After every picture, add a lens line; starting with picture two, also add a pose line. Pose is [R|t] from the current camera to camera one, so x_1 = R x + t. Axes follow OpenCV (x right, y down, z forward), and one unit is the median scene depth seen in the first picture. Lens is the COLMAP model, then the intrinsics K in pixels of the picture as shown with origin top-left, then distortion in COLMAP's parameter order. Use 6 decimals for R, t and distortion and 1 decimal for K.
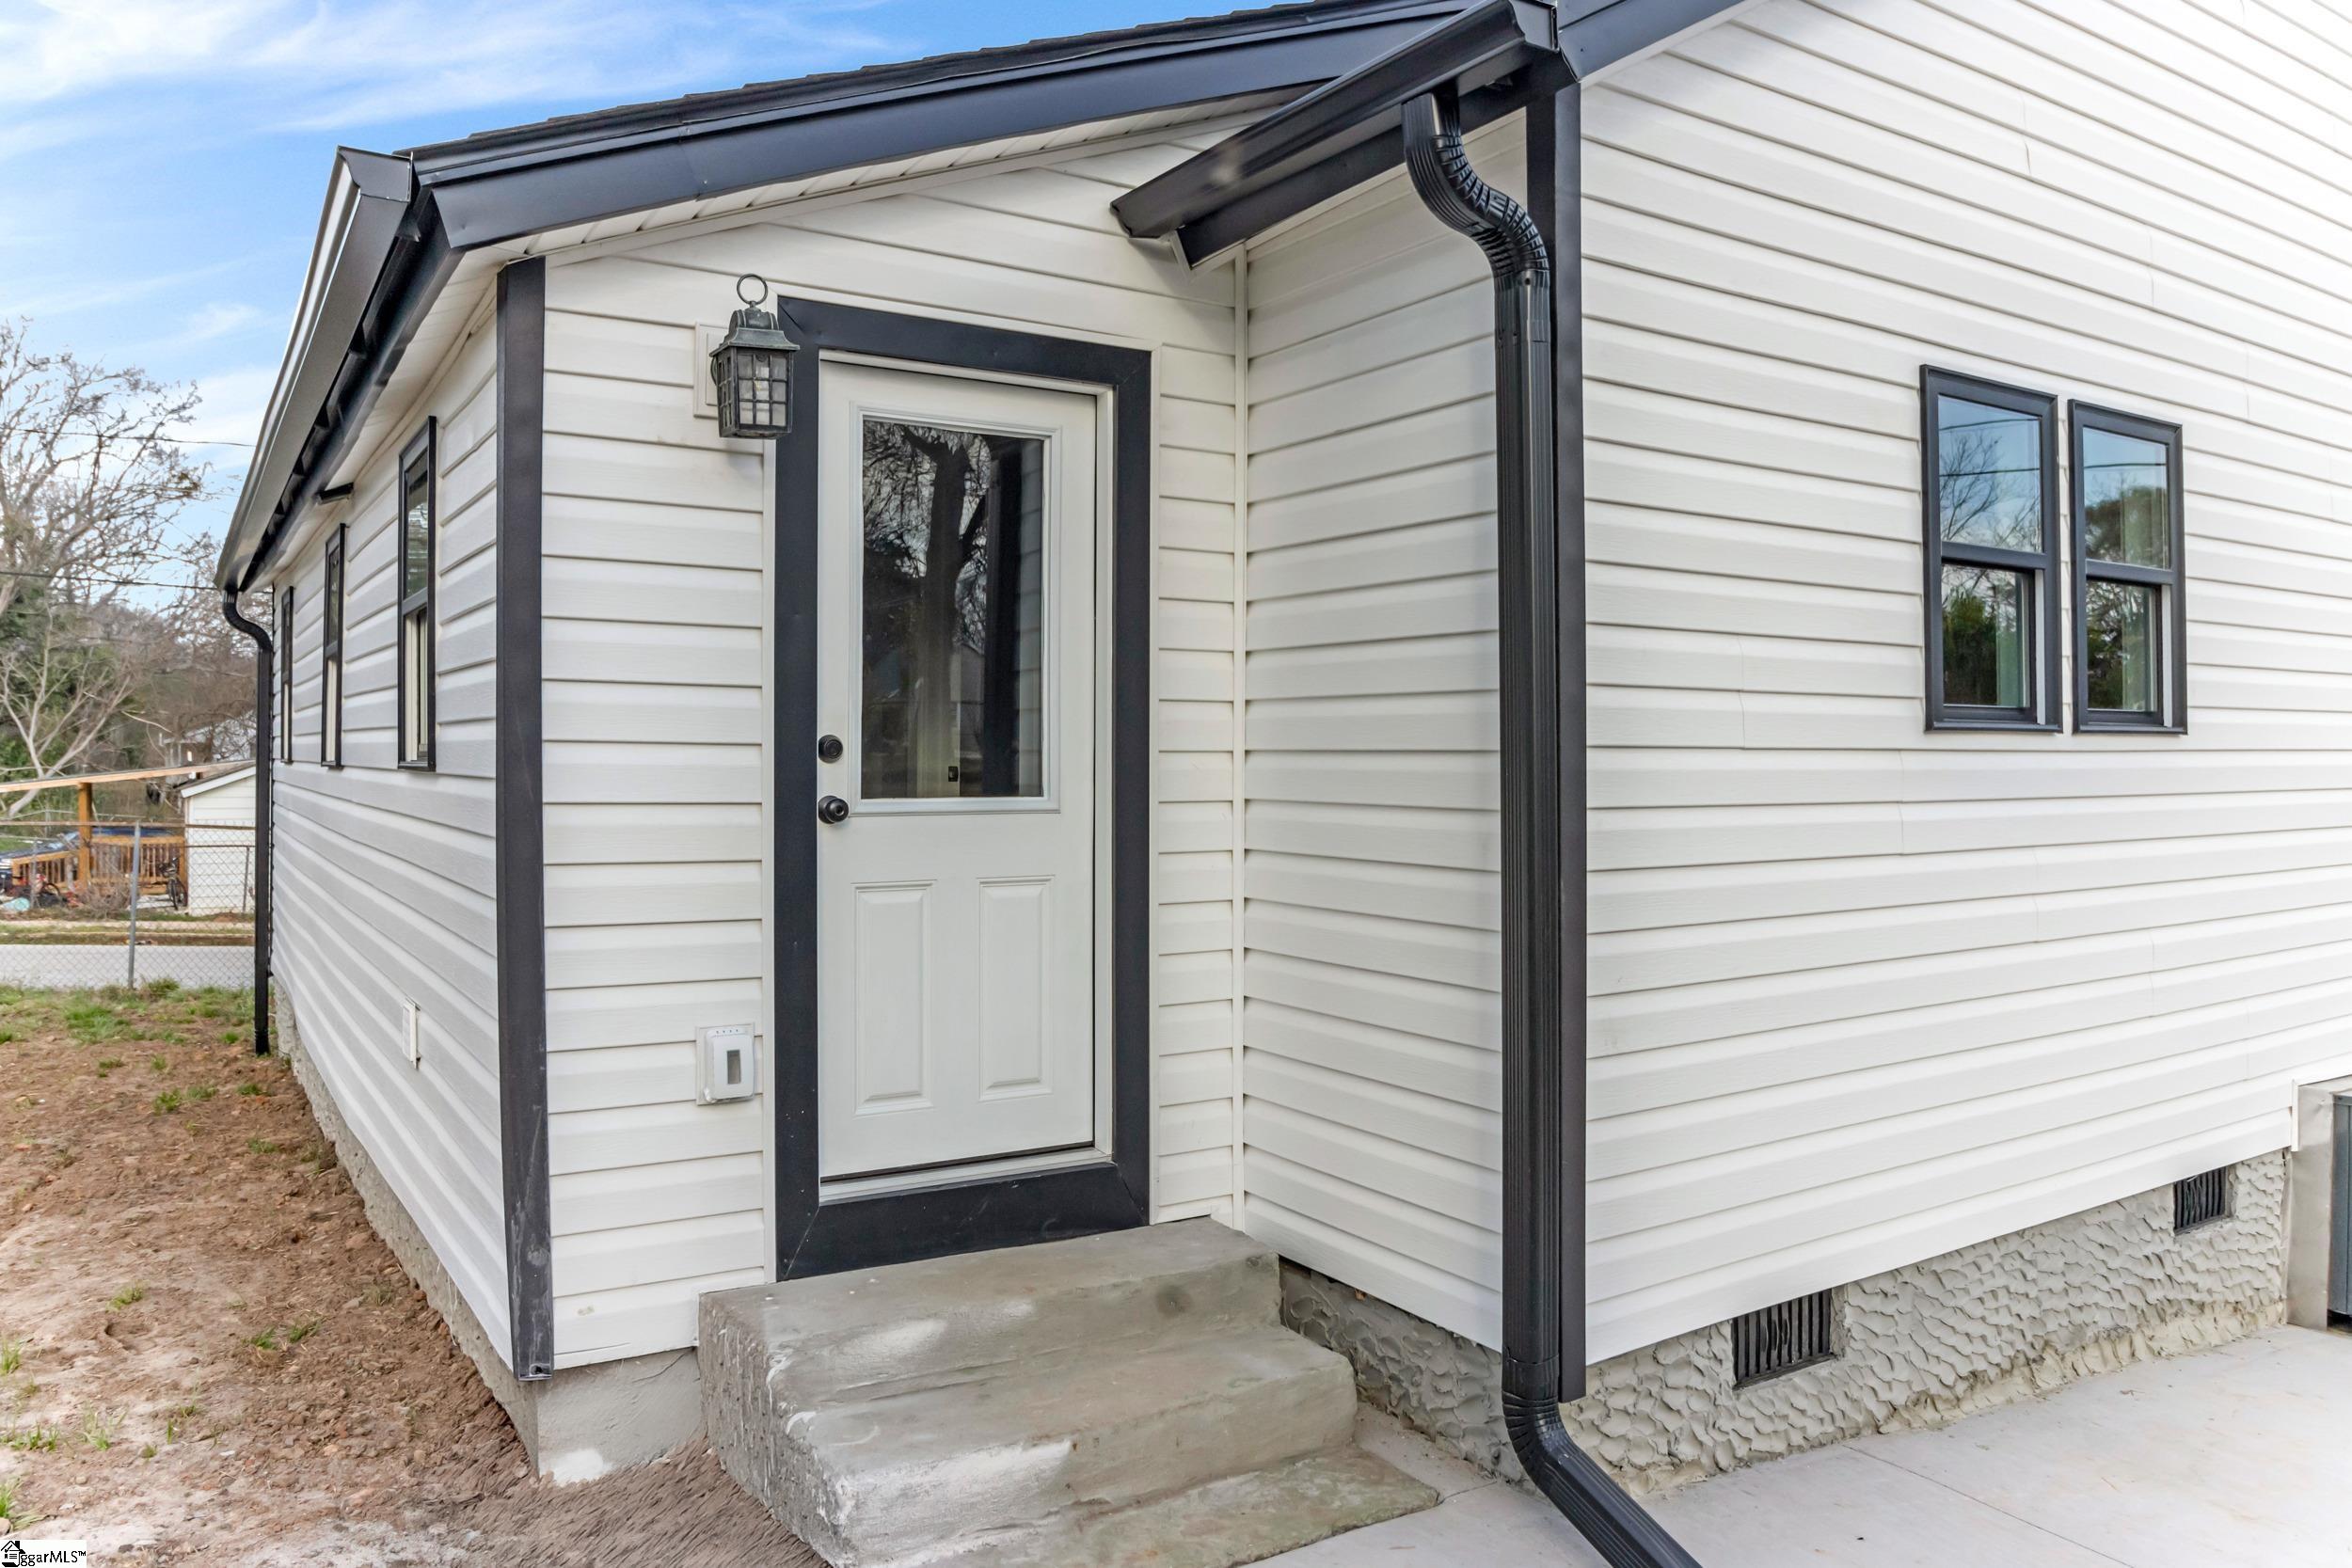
lens RADIAL K [[1626.6, 0, 1169.5], [0, 1626.6, 769.5], [0, 0, 1]] dist [-0.059778, -0.001922]
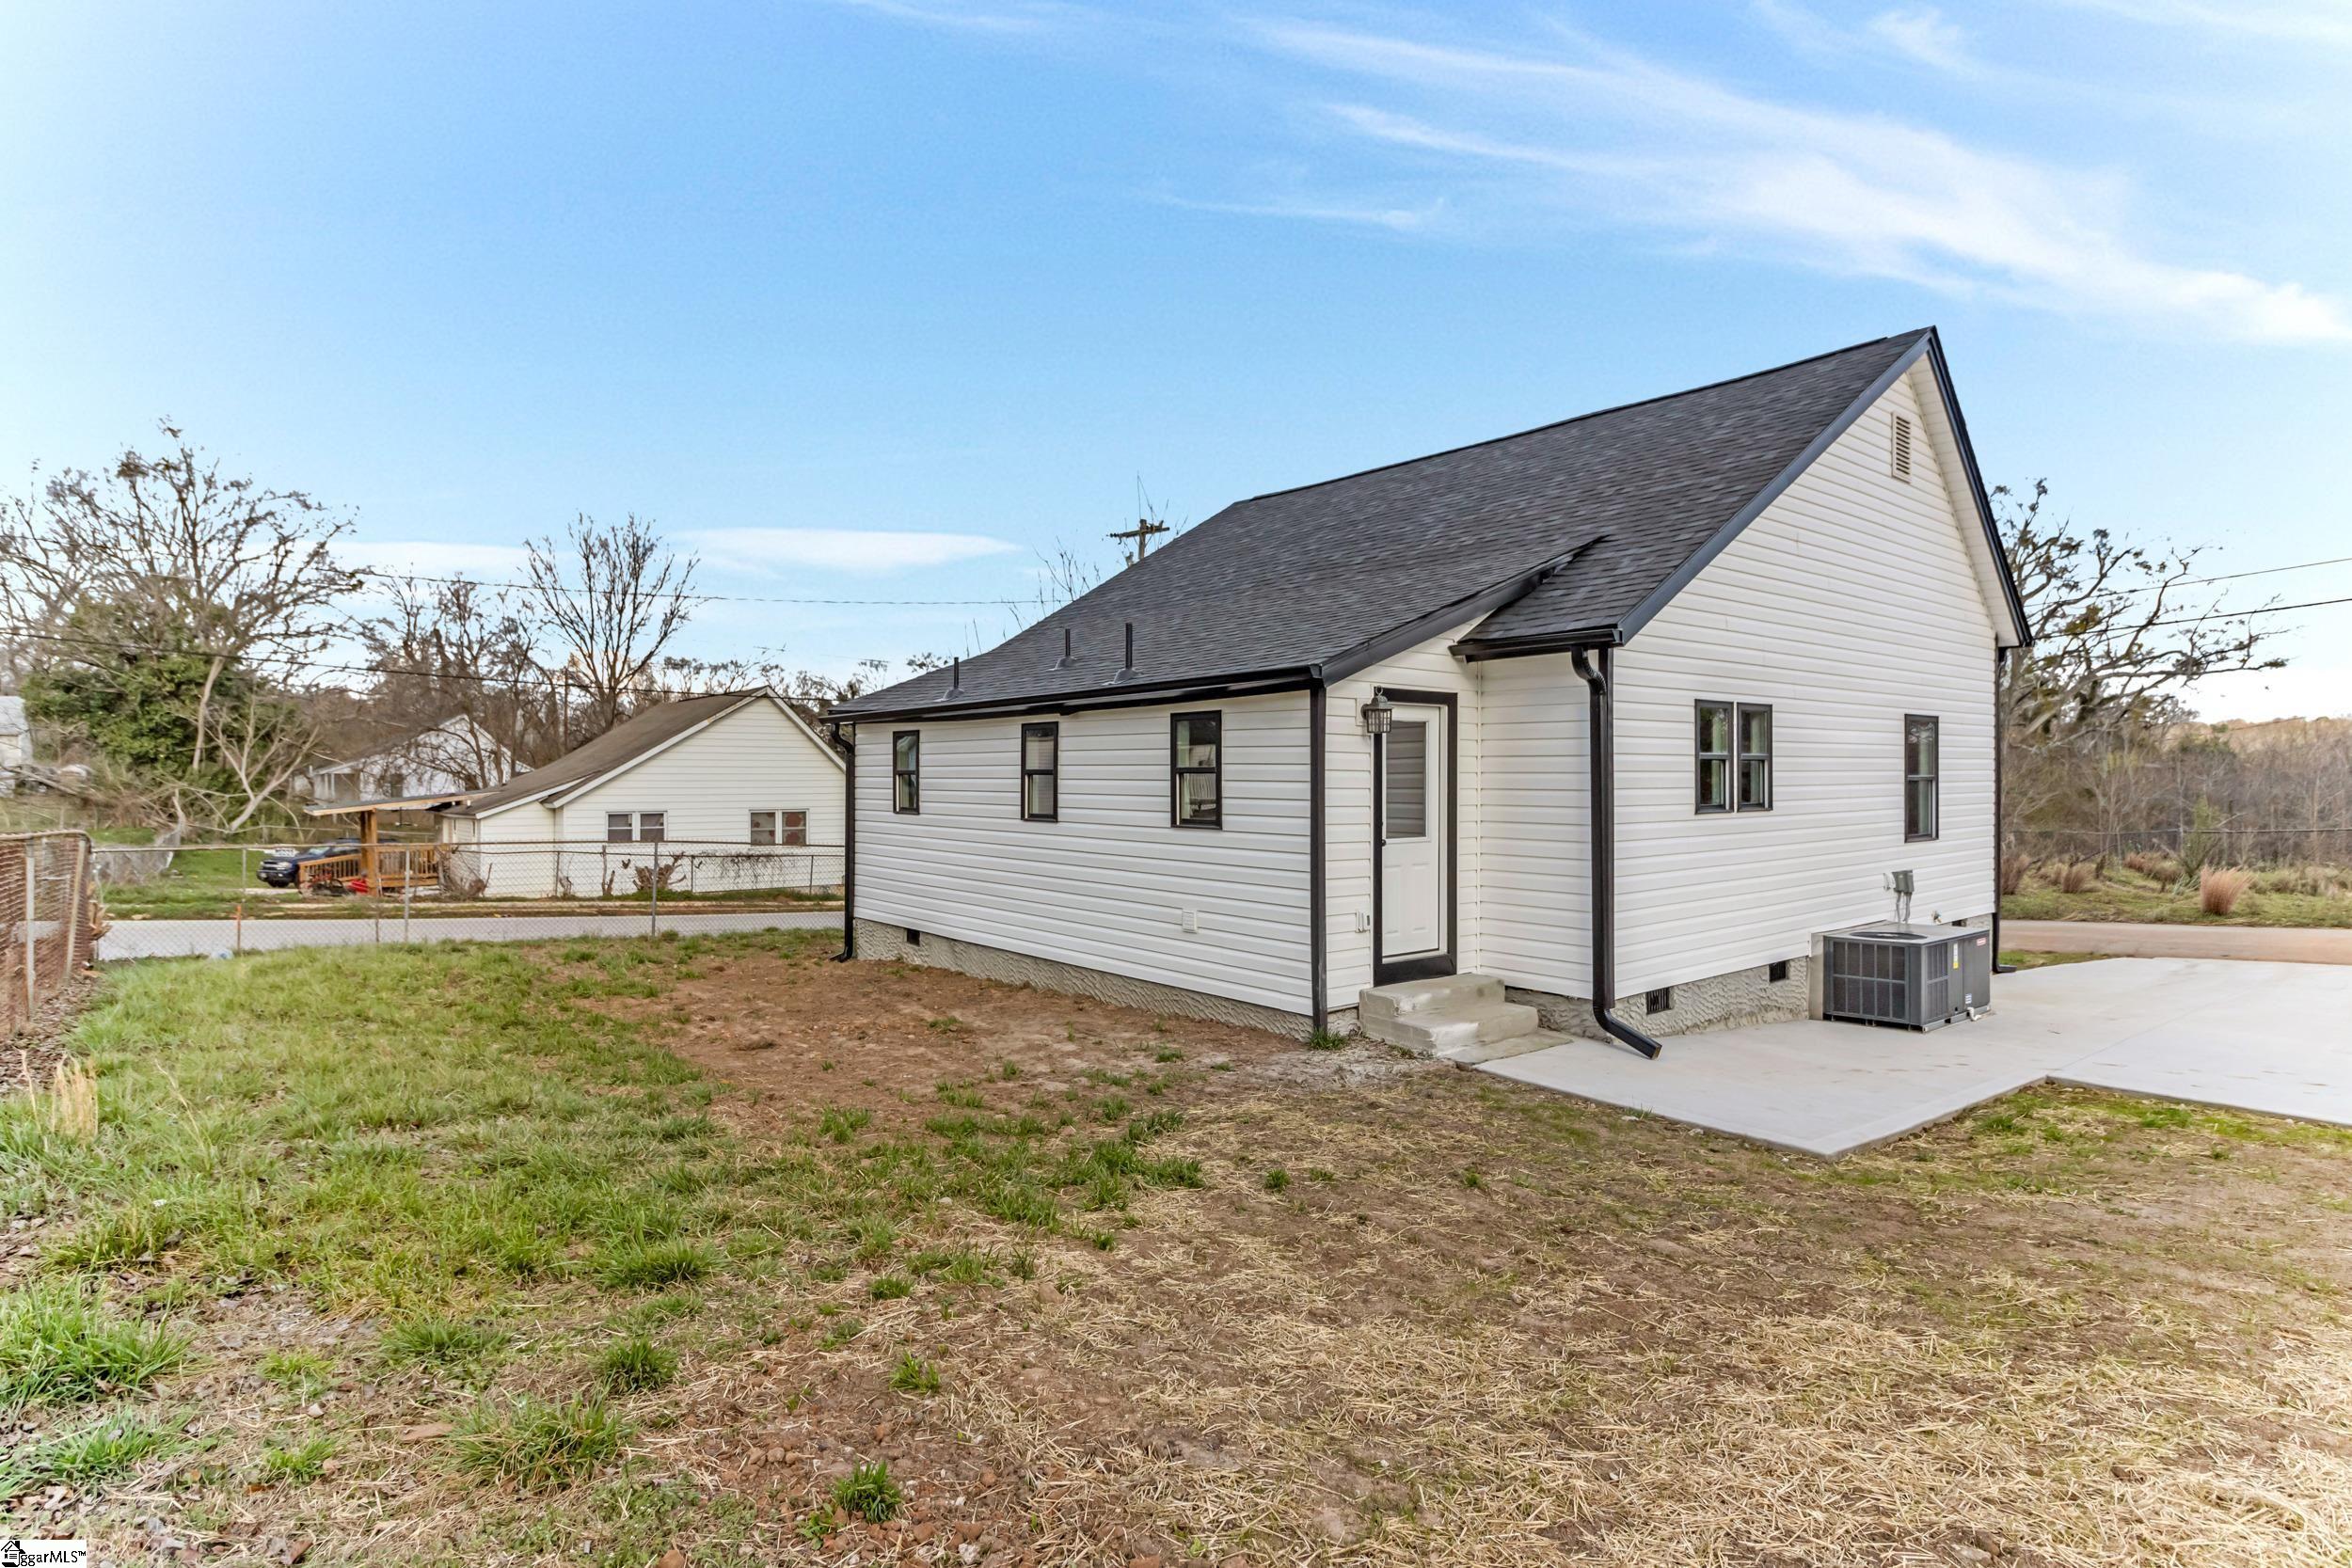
lens RADIAL K [[1212.0, 0, 1153.6], [0, 1212.0, 794.5], [0, 0, 1]] dist [-0.034535, -0.000210]
pose [[0.994062, -0.006577, 0.108612, -0.865842], [0.005465, 0.999930, 0.010533, -0.093908], [-0.108674, -0.009877, 0.994028, -1.270764]]
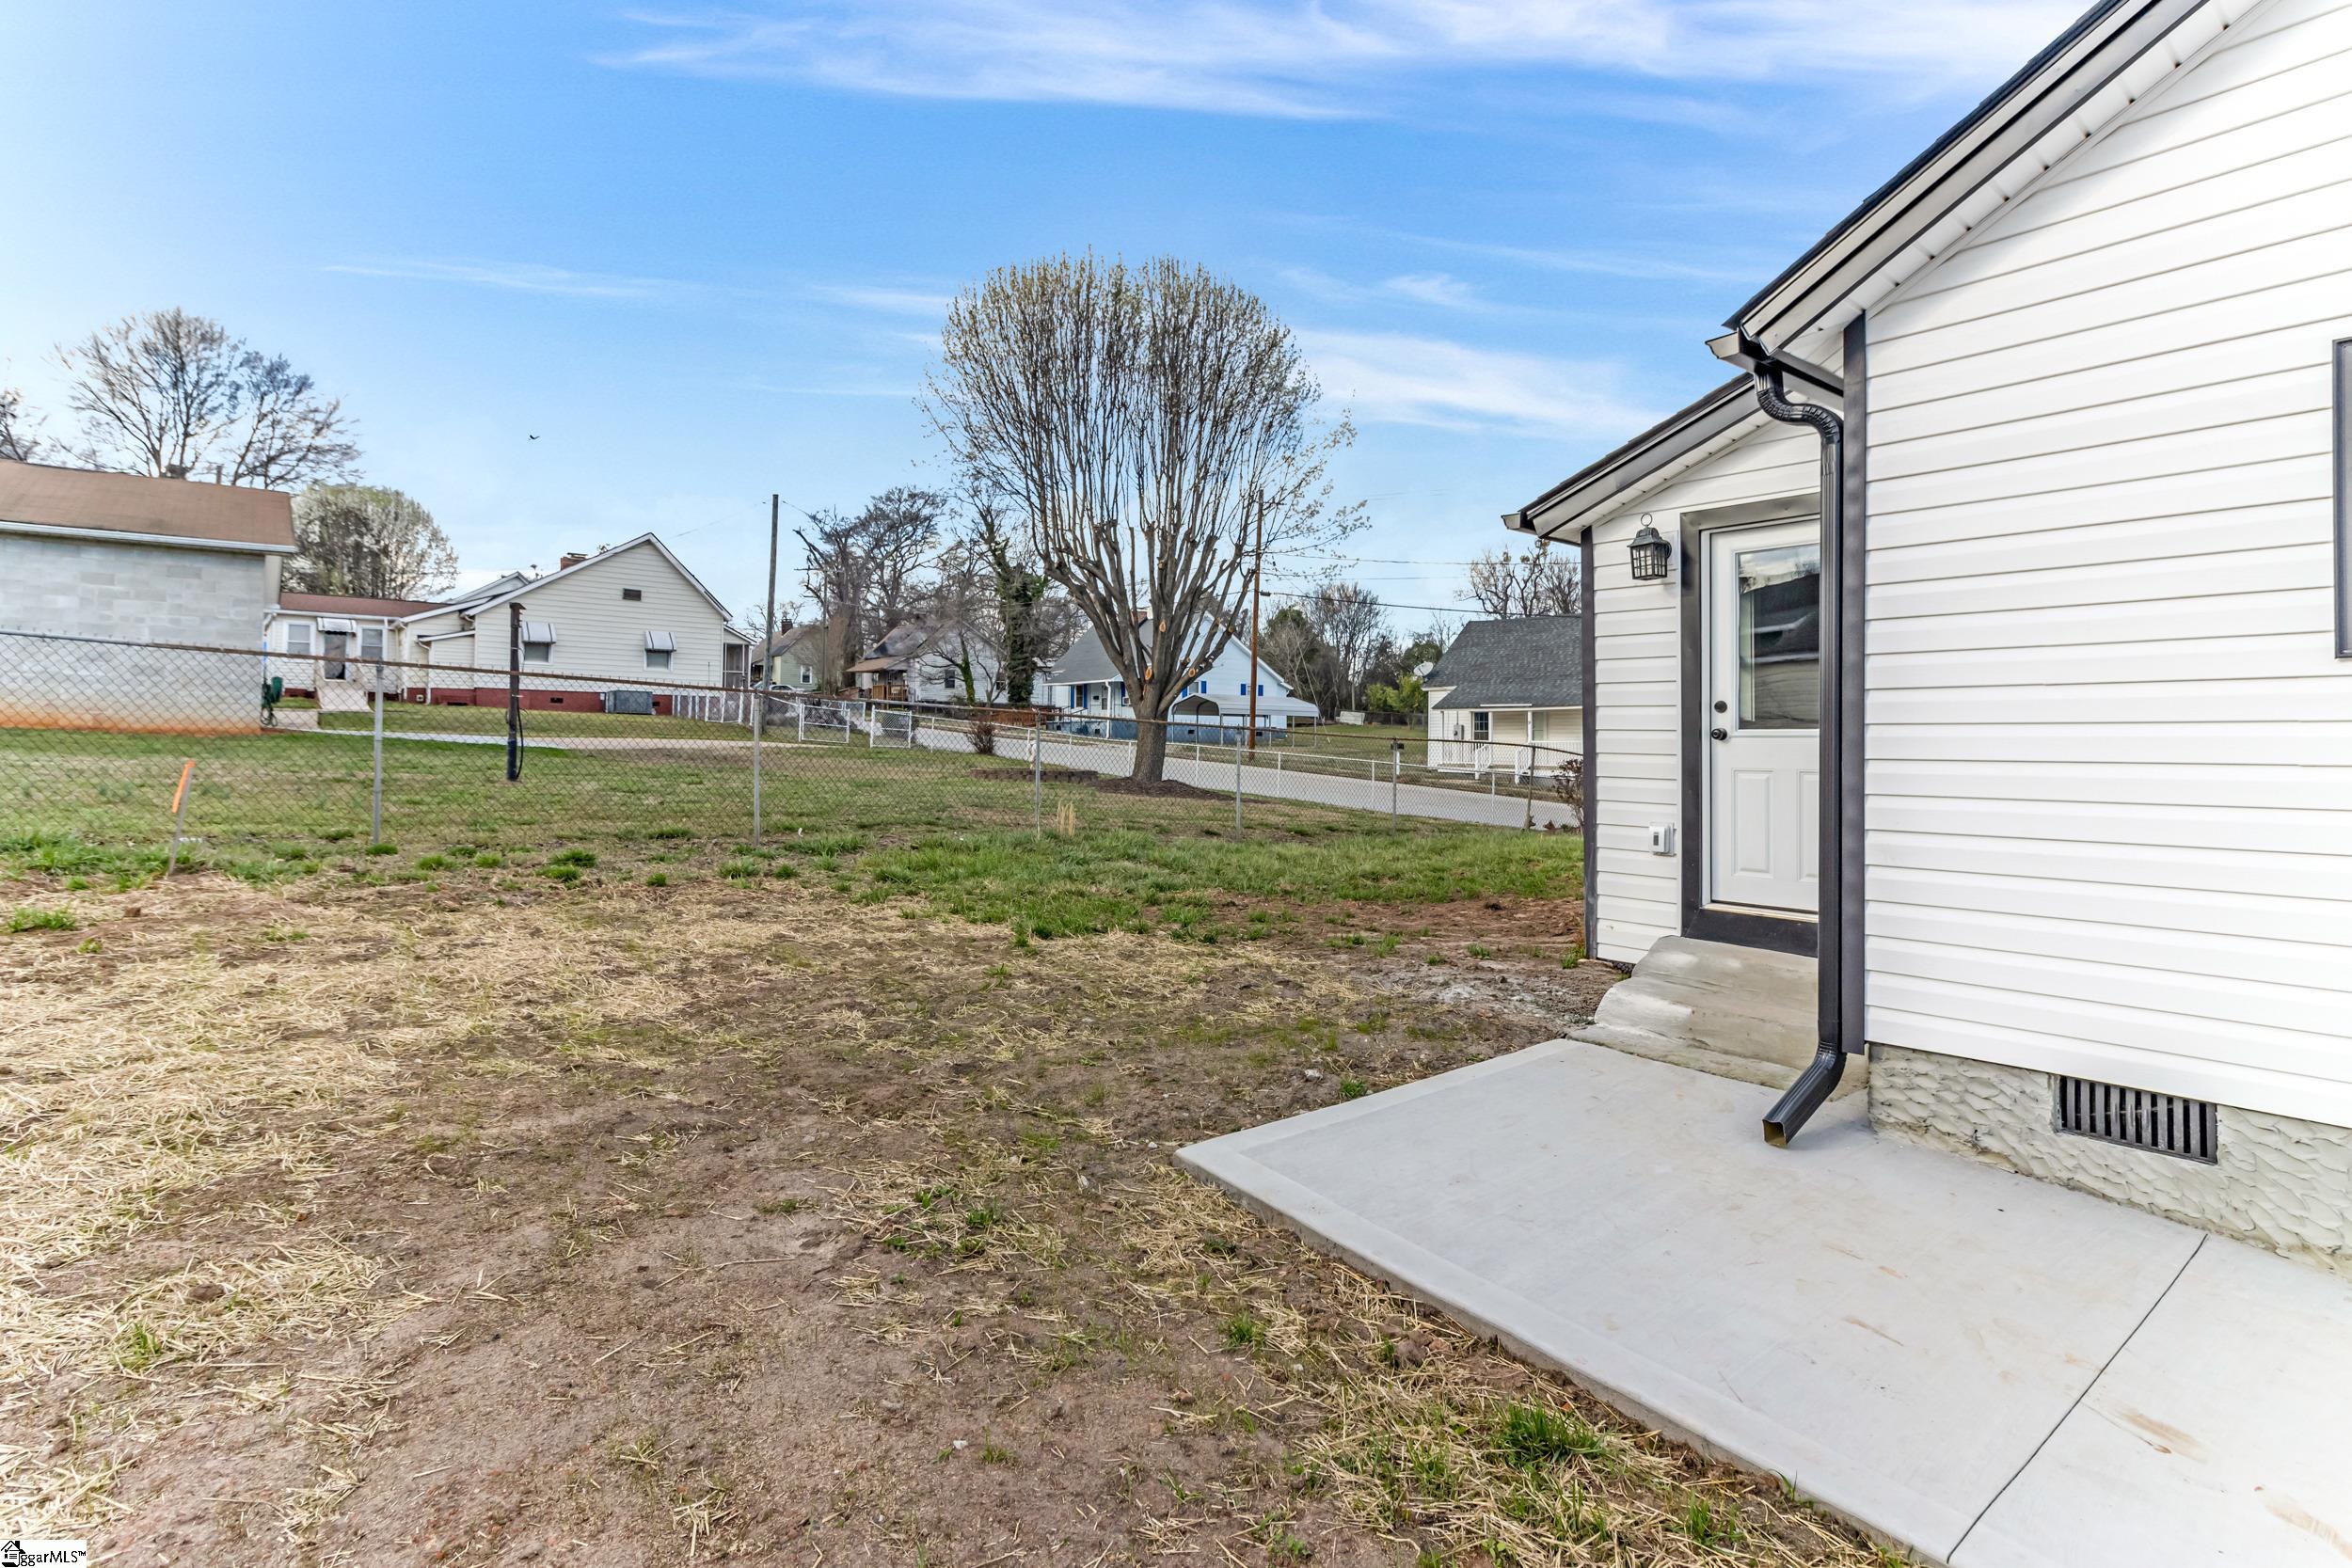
lens RADIAL K [[1137.0, 0, 1191.1], [0, 1137.0, 770.0], [0, 0, 1]] dist [0.002984, 0.000213]
pose [[0.119506, 0.021060, -0.992610, 1.180058], [-0.005490, 0.999774, 0.020552, 0.043068], [0.992818, 0.002993, 0.119594, 0.090774]]
